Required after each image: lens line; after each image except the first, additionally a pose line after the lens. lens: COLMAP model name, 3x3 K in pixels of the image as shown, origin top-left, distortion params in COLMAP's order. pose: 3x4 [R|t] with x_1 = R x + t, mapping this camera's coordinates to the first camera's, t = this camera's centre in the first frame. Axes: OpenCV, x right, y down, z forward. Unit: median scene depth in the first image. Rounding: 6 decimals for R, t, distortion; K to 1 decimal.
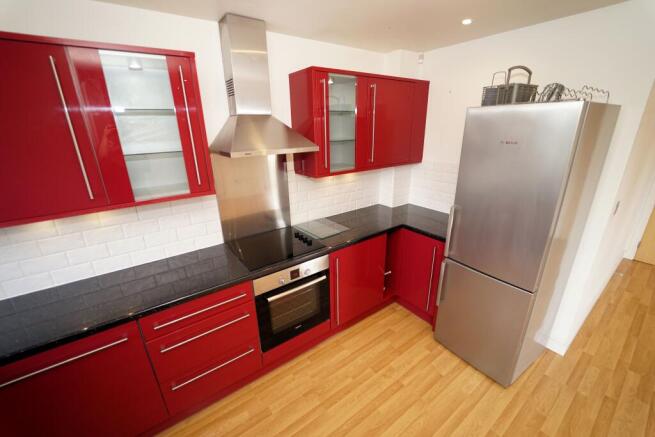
lens RADIAL K [[265.1, 0, 326.5], [0, 265.1, 218.5], [0, 0, 1]] dist [-0.024636, -0.000179]
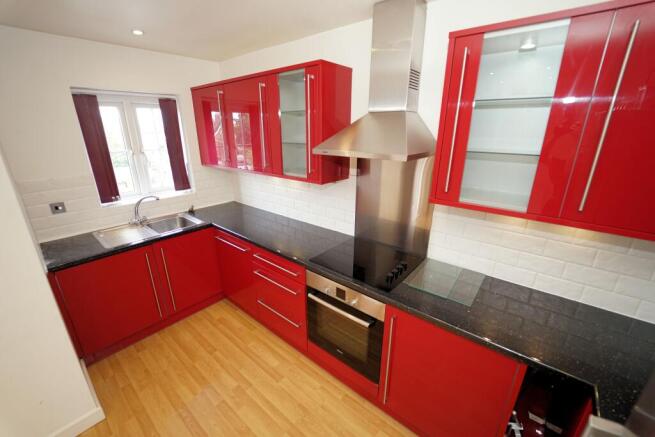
lens RADIAL K [[265.1, 0, 326.5], [0, 265.1, 218.5], [0, 0, 1]] dist [-0.024636, -0.000179]
pose [[0.244182, 0.329942, -0.911874, 0.580635], [-0.322892, 0.914343, 0.244371, -0.214831], [0.914394, 0.234765, 0.329802, 0.600418]]
